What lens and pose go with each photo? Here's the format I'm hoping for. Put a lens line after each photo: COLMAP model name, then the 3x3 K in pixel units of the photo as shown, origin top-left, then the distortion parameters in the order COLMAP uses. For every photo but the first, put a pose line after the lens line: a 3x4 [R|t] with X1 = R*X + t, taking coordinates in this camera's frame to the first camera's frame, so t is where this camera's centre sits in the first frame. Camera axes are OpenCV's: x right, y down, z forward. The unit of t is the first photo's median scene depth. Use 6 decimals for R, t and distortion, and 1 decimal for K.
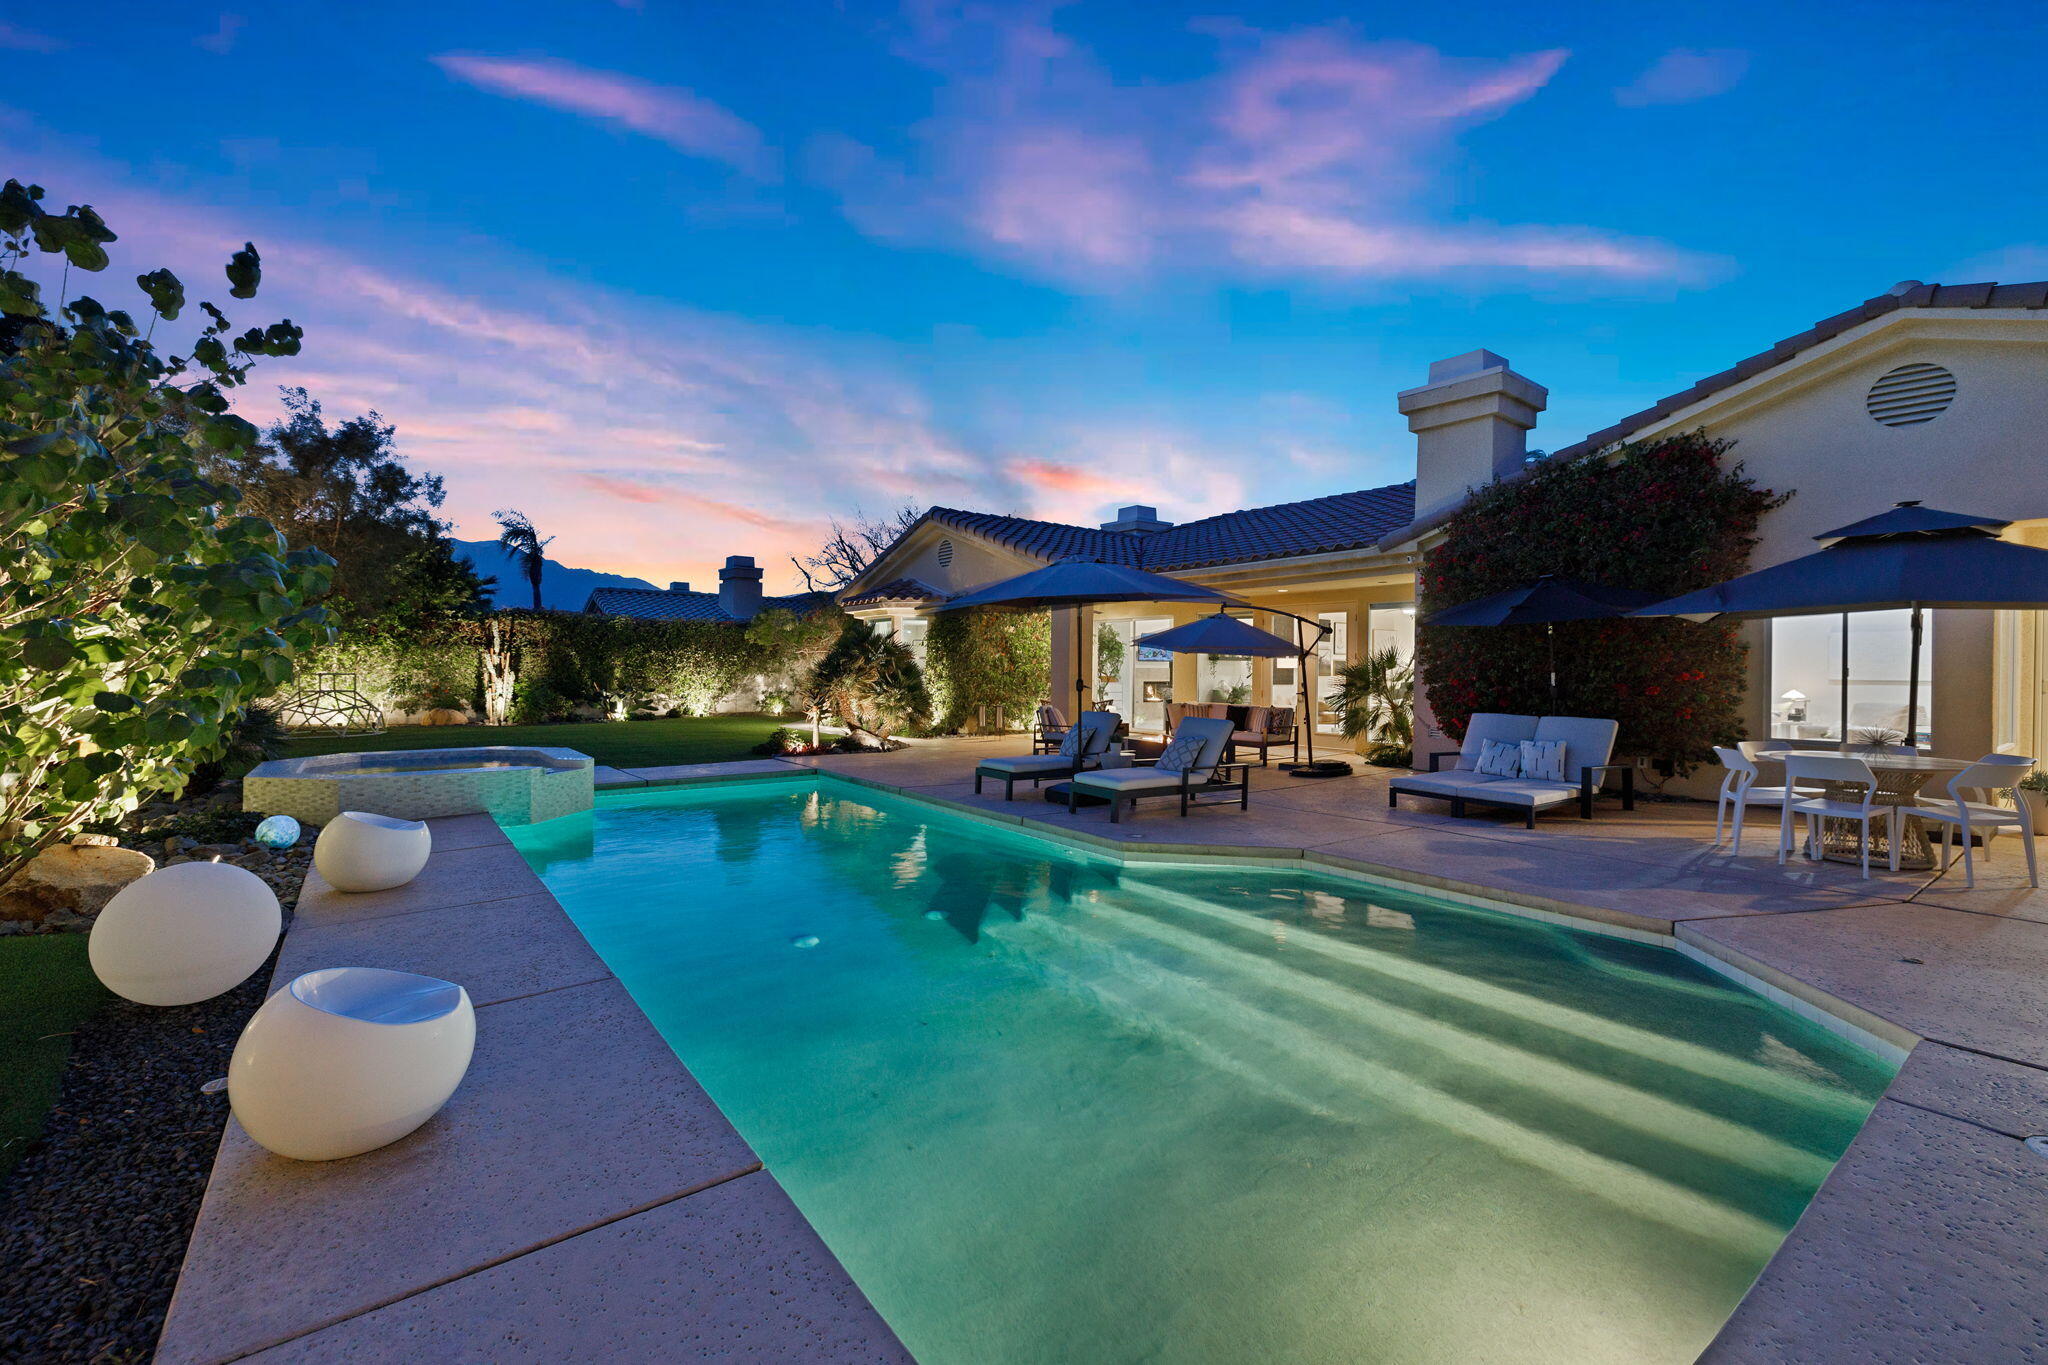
lens RADIAL K [[864.6, 0, 1024.3], [0, 864.6, 679.9], [0, 0, 1]] dist [-0.003433, 0.000836]
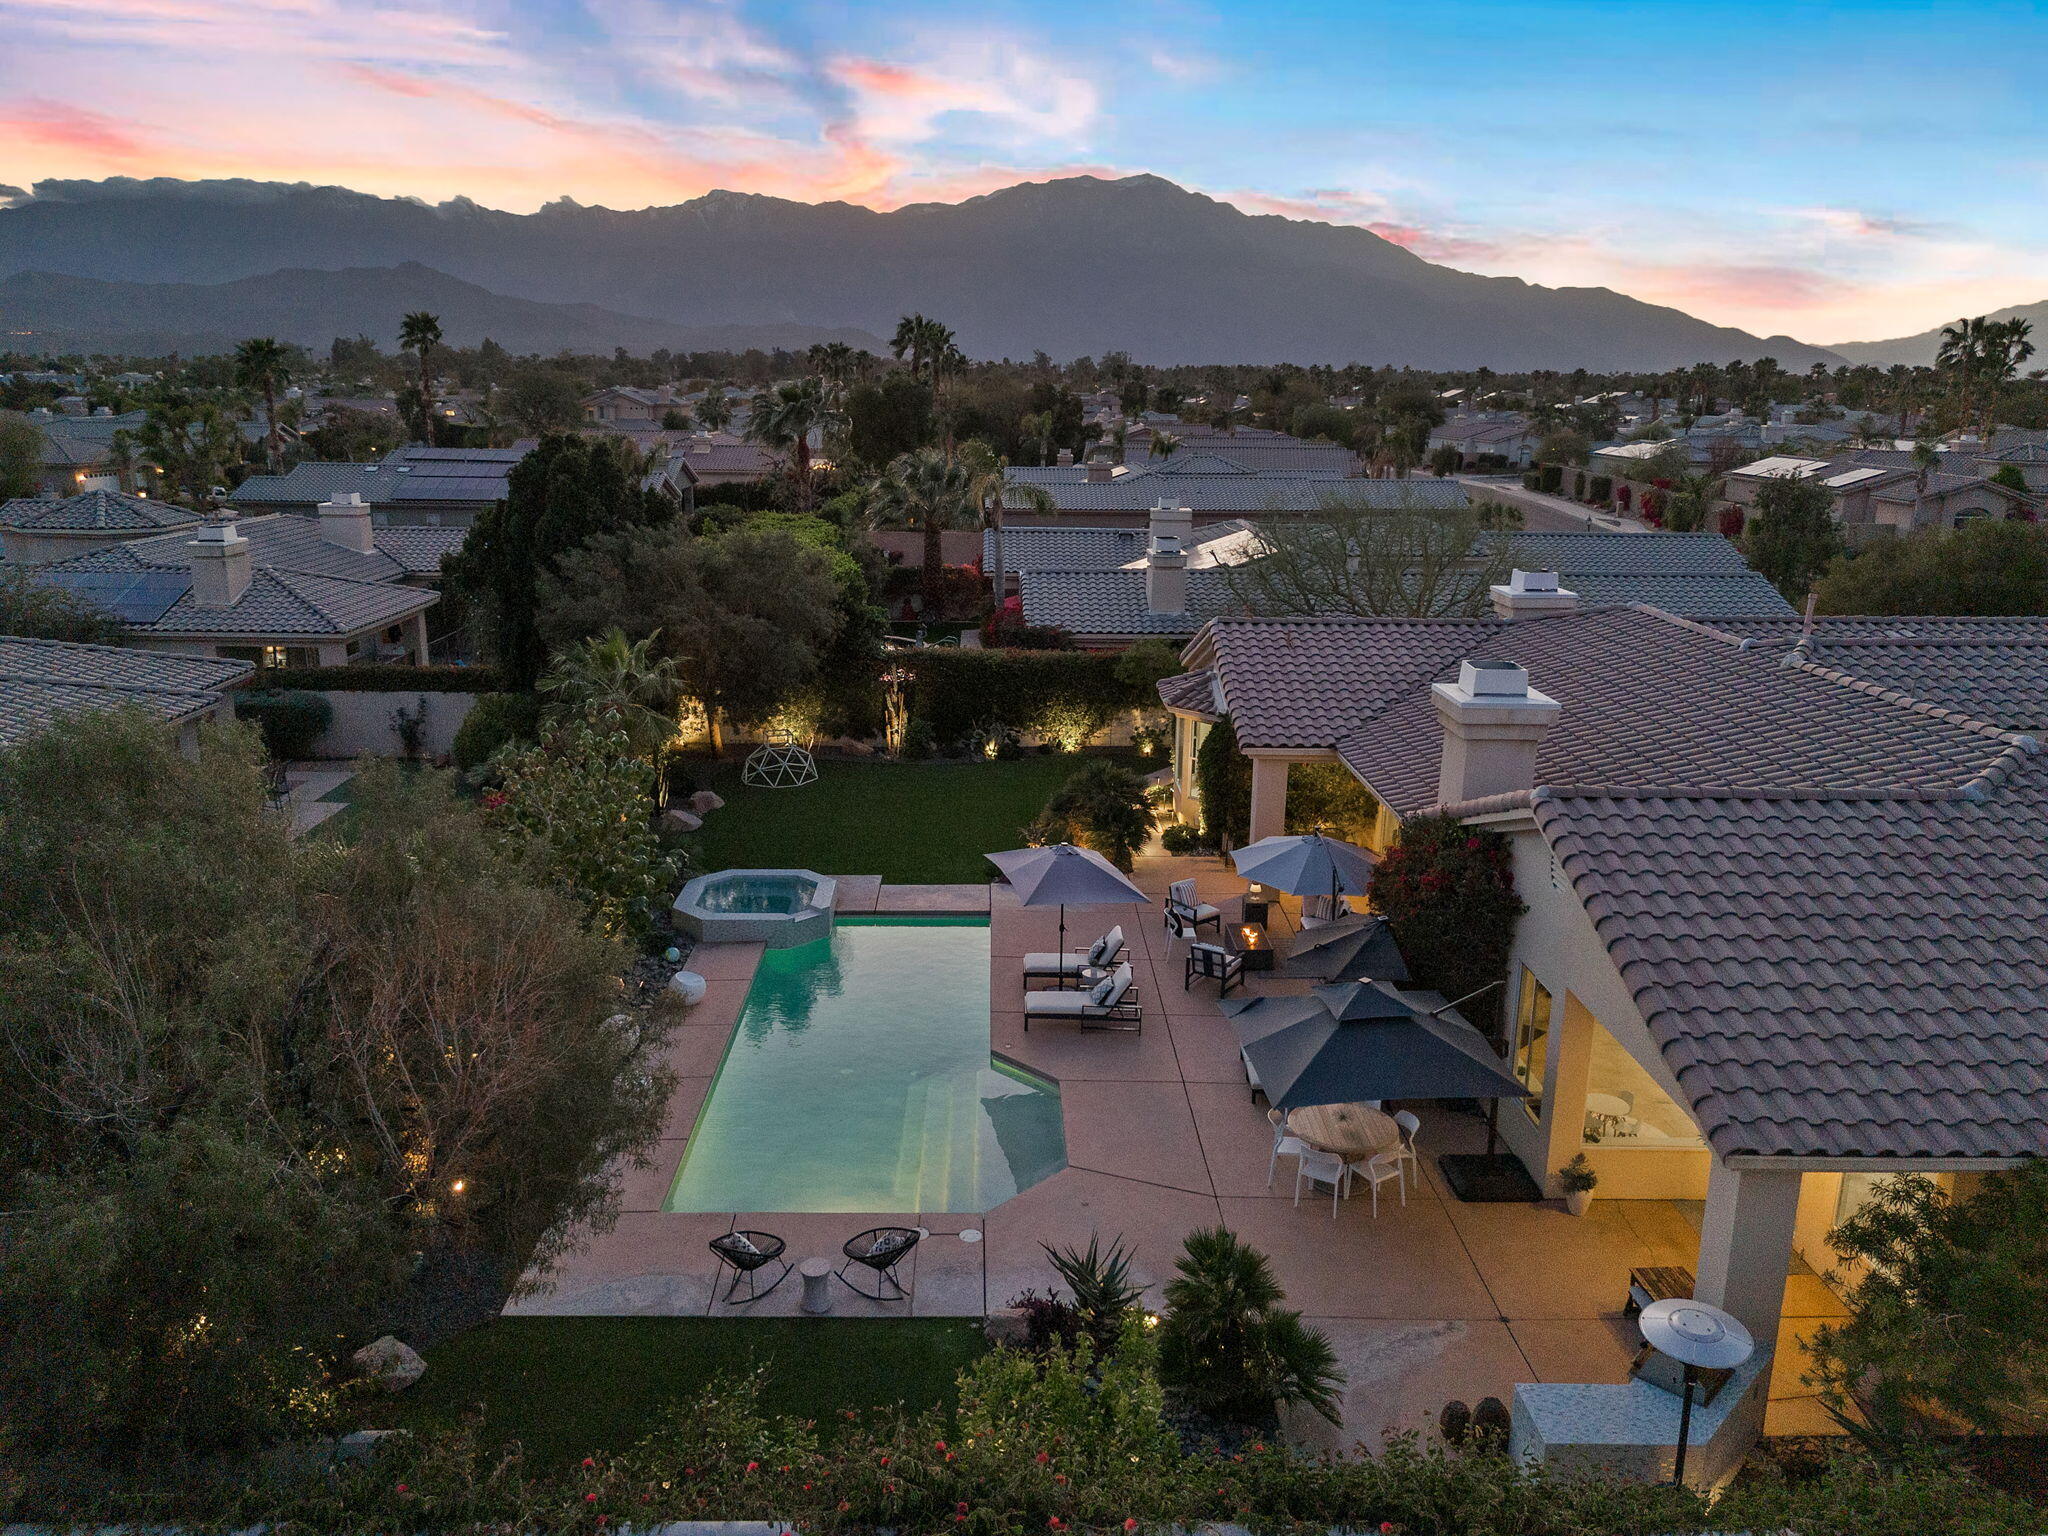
lens RADIAL K [[1491.1, 0, 1001.0], [0, 1491.1, 800.6], [0, 0, 1]] dist [0.032436, 0.000604]
pose [[0.802599, 0.158495, -0.575077, 0.696267], [-0.009611, 0.967366, 0.253200, -0.419032], [0.596442, -0.197691, 0.777930, -0.502959]]
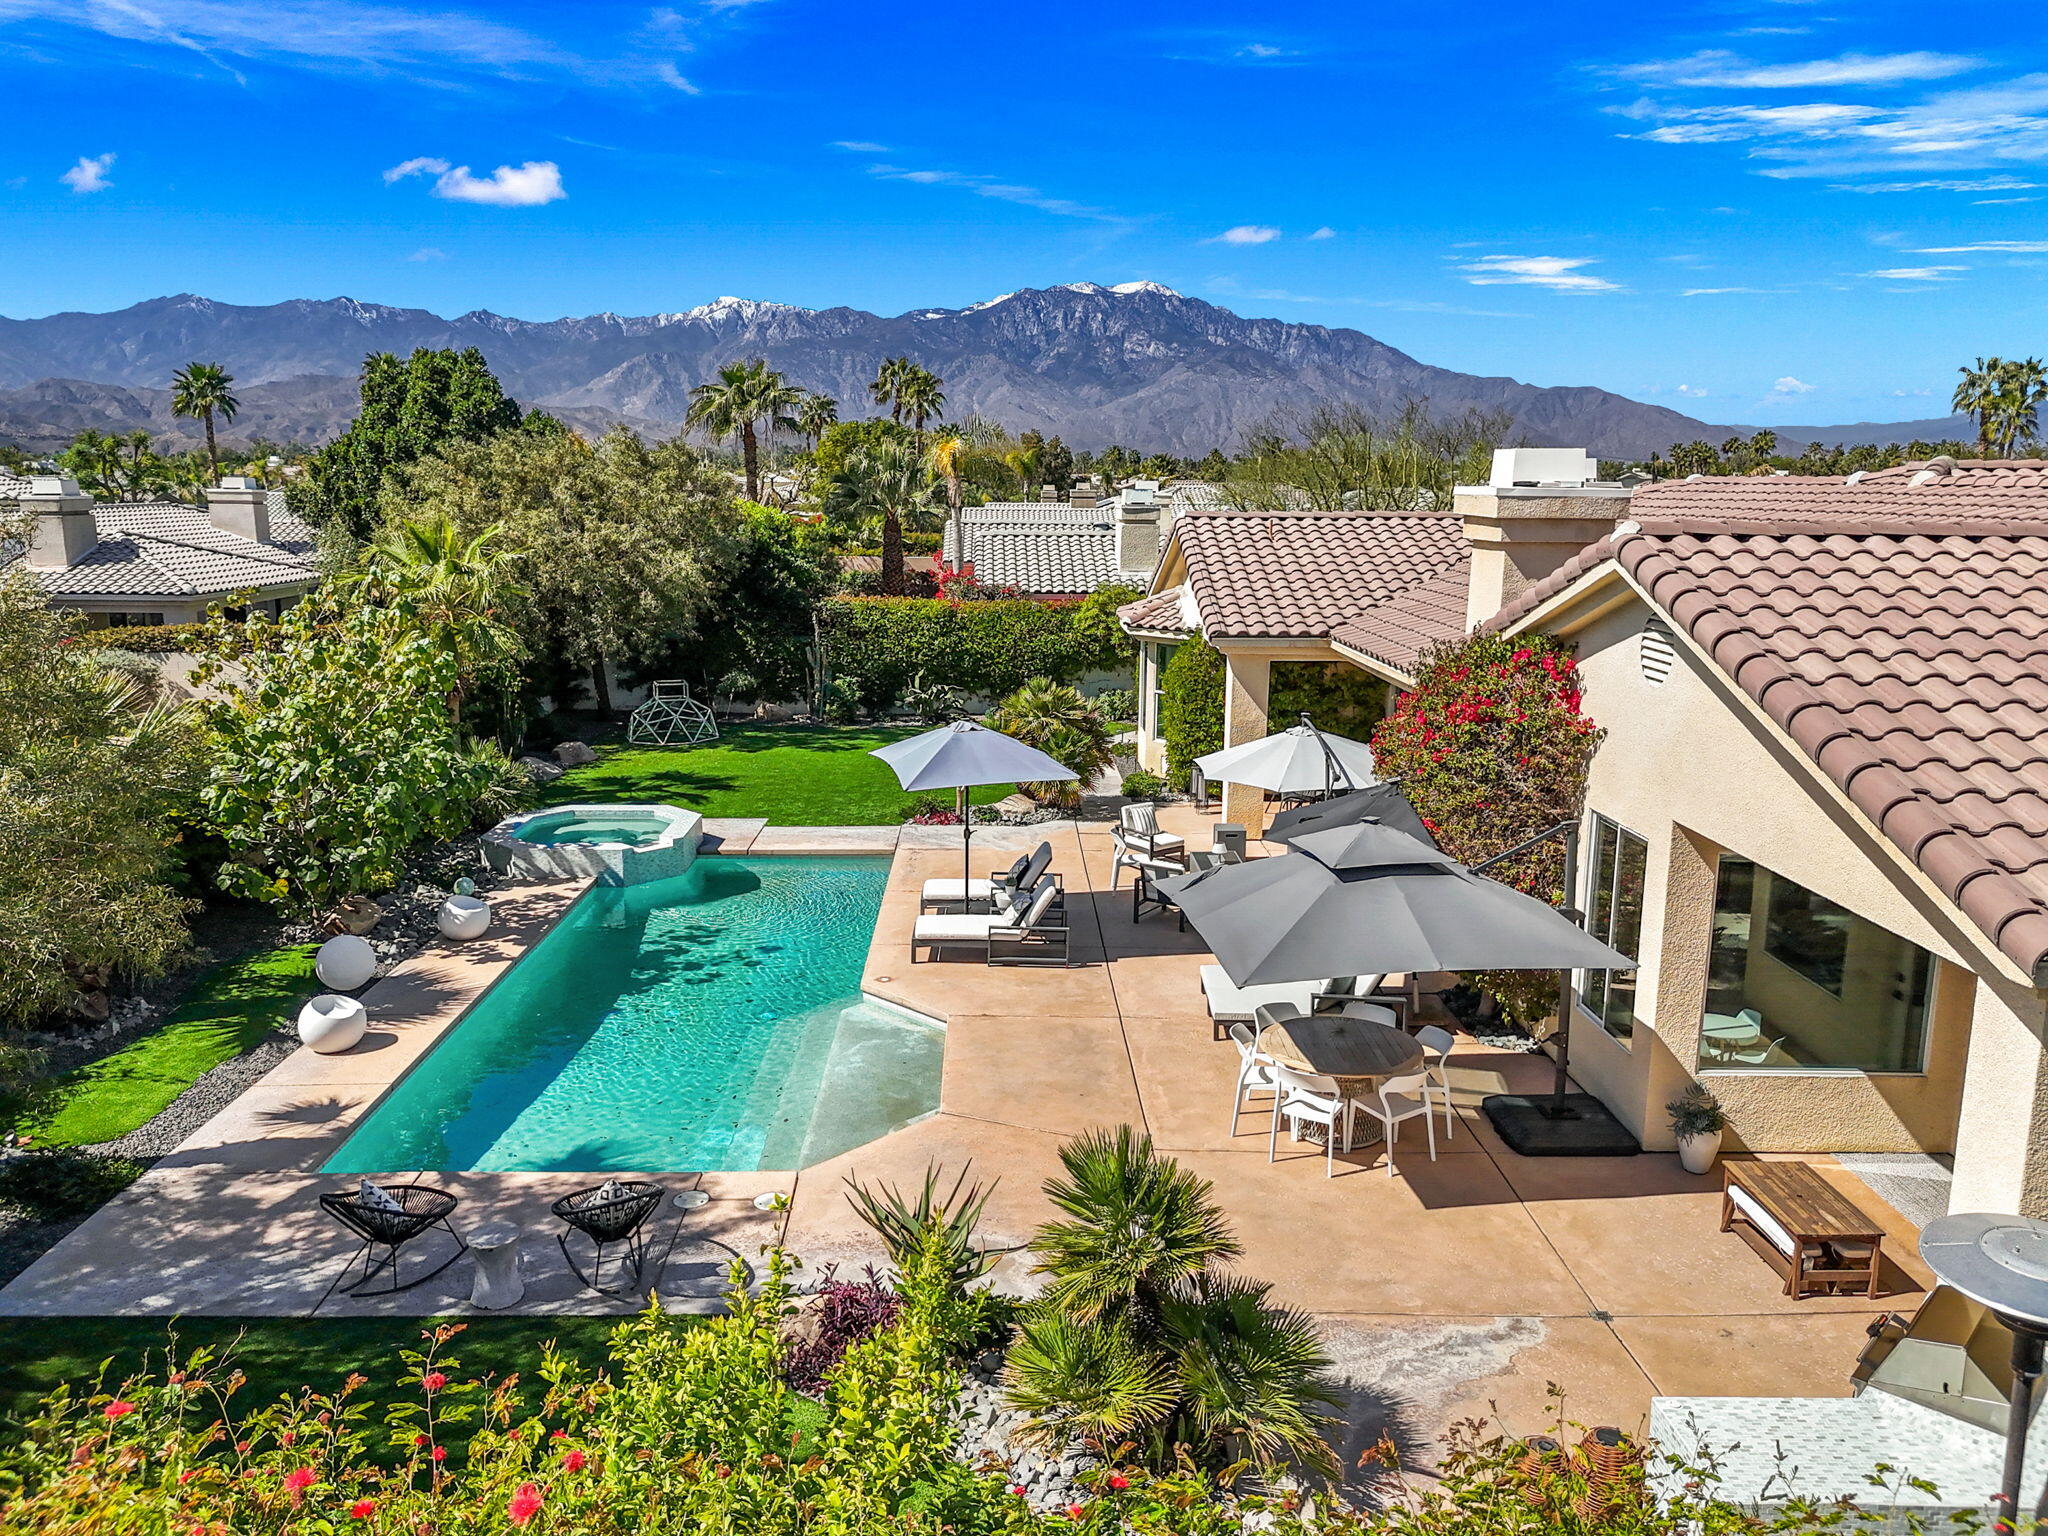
lens RADIAL K [[1491.1, 0, 995.5], [0, 1491.1, 798.9], [0, 0, 1]] dist [0.032436, 0.000604]
pose [[0.799653, 0.118285, -0.588697, 0.601100], [-0.004523, 0.981564, 0.191079, -0.200209], [0.600446, -0.150134, 0.785445, -0.245364]]
